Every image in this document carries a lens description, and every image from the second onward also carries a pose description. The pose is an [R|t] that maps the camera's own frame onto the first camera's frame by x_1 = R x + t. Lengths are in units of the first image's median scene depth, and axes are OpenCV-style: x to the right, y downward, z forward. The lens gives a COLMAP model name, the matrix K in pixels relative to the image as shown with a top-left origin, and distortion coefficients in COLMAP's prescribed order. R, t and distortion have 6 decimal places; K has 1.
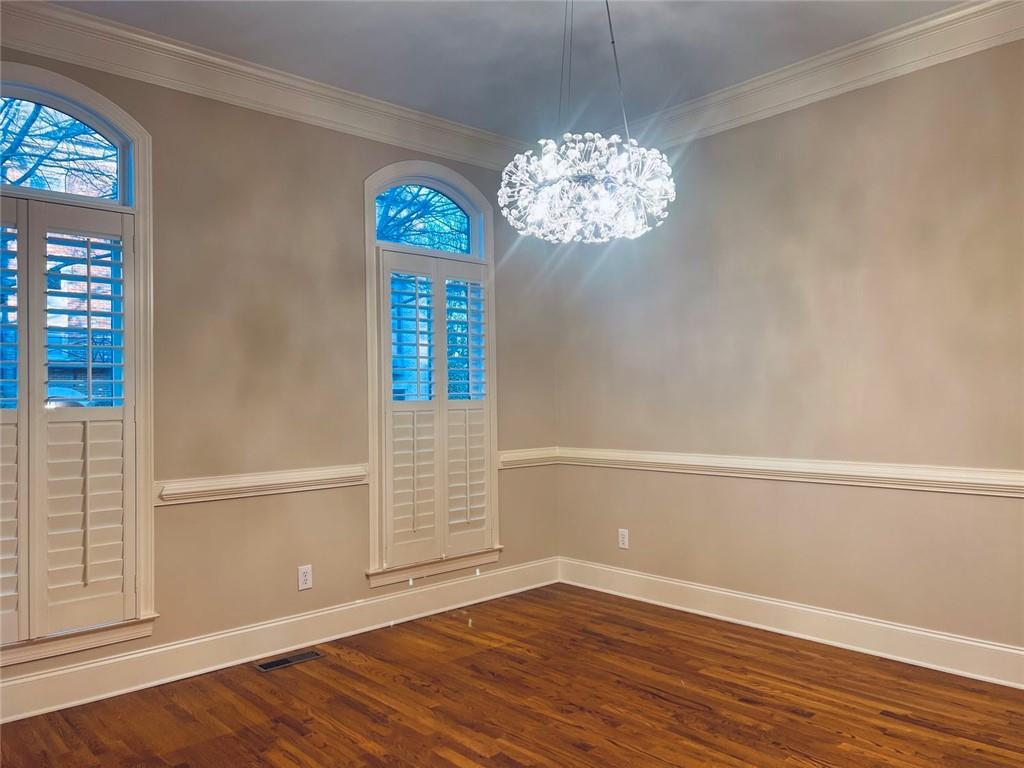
lens RADIAL K [[763.0, 0, 513.7], [0, 763.0, 388.1], [0, 0, 1]] dist [0.074676, -0.084176]
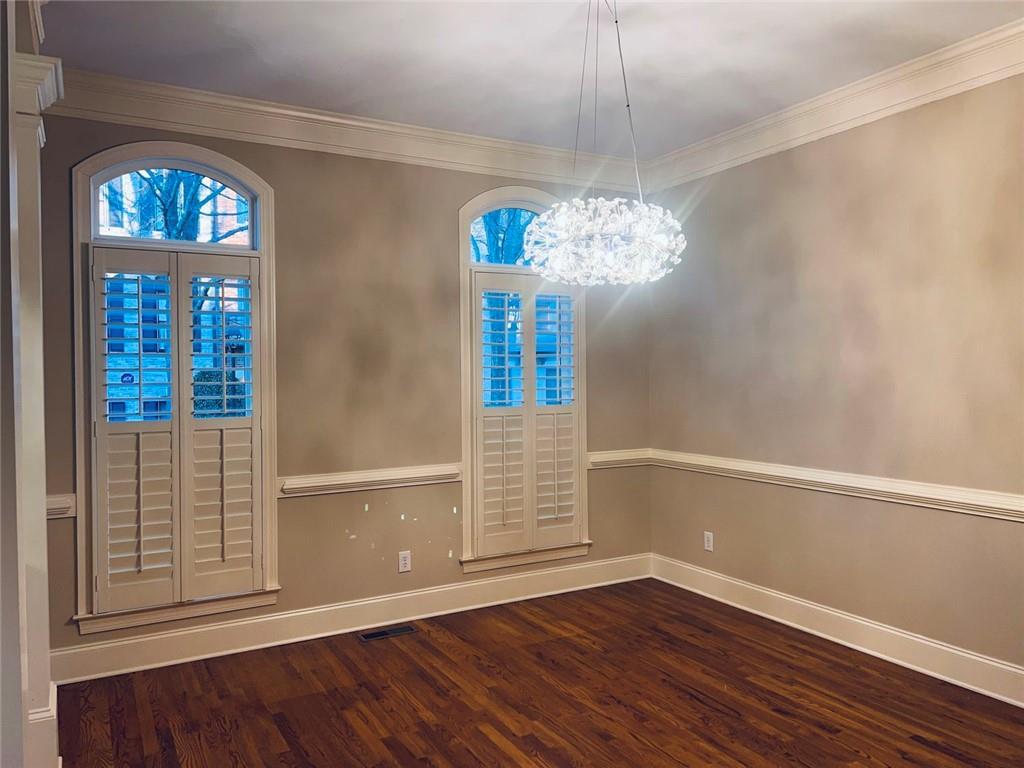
lens RADIAL K [[763.0, 0, 512.2], [0, 763.0, 382.9], [0, 0, 1]] dist [0.074676, -0.084176]
pose [[0.973990, 0.010085, -0.226366, 0.161635], [-0.003250, 0.999528, 0.030547, -0.064469], [0.226567, -0.029017, 0.973563, -0.083153]]
